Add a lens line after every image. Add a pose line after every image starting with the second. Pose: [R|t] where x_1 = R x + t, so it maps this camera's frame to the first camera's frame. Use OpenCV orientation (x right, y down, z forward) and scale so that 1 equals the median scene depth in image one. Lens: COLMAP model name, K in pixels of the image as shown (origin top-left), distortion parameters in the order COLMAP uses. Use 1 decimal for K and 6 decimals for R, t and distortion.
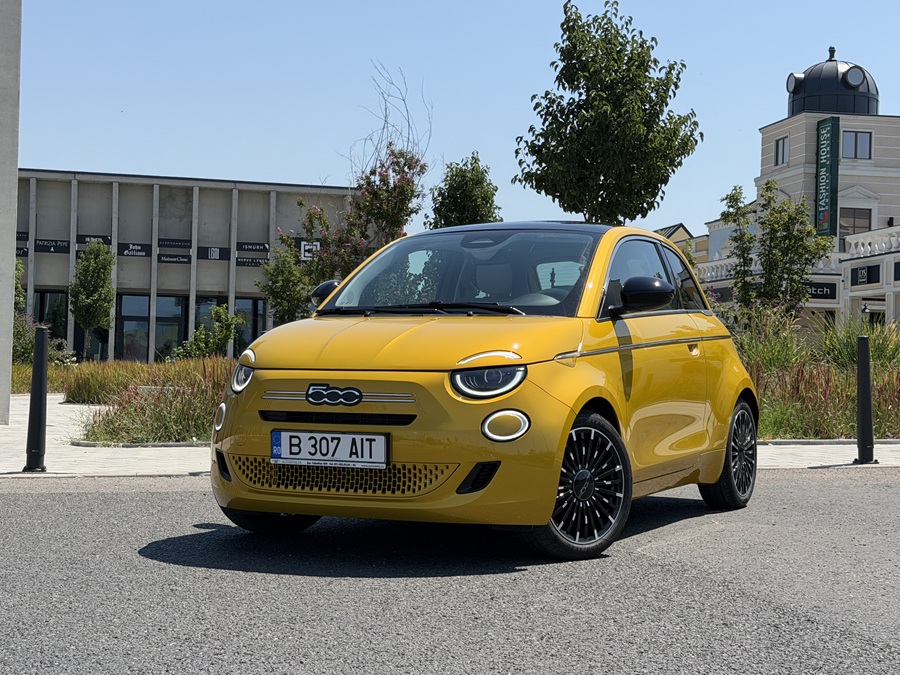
lens RADIAL K [[1460.7, 0, 450.0], [0, 1460.7, 337.5], [0, 0, 1]] dist [0.174834, 0.024777]
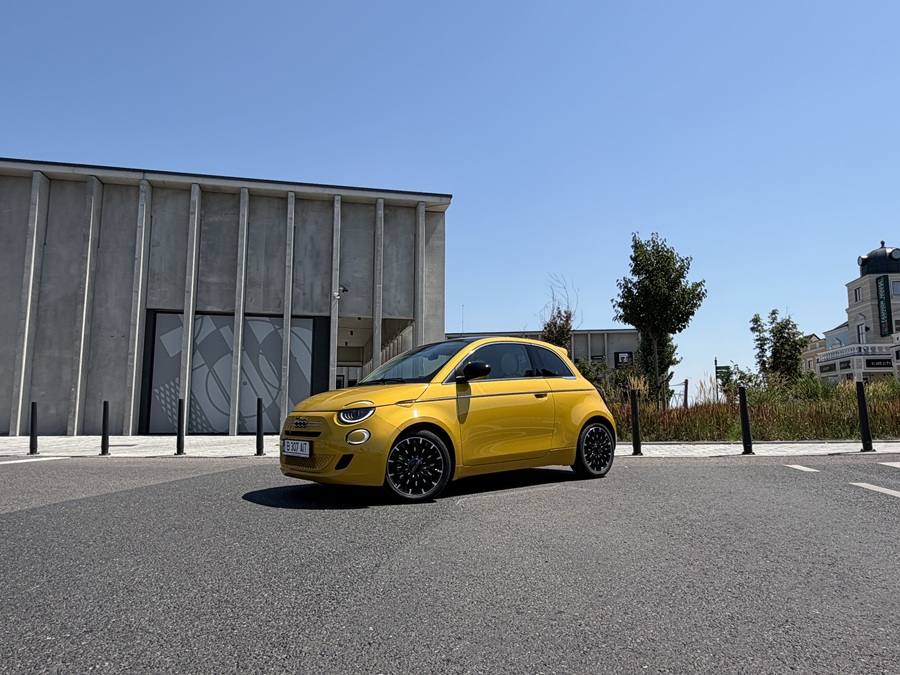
lens RADIAL K [[607.2, 0, 450.0], [0, 607.2, 337.5], [0, 0, 1]] dist [0.008840, 0.001727]
pose [[0.908718, -0.072144, -0.411130, 0.194657], [0.031080, 0.993911, -0.105714, 0.005705], [0.416253, 0.083286, 0.905426, 0.097562]]
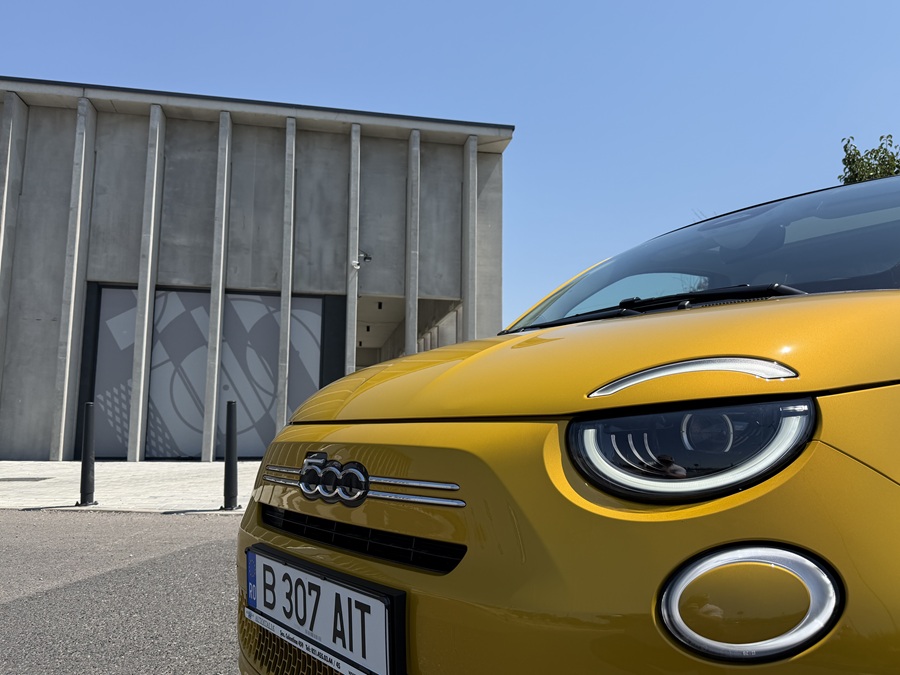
lens RADIAL K [[676.9, 0, 451.9], [0, 676.9, 345.6], [0, 0, 1]] dist [0.113696, -0.162815]
pose [[0.898323, -0.069476, -0.433807, 0.017933], [0.025724, 0.994041, -0.105930, 0.008340], [0.438582, 0.084000, 0.894757, 0.315656]]
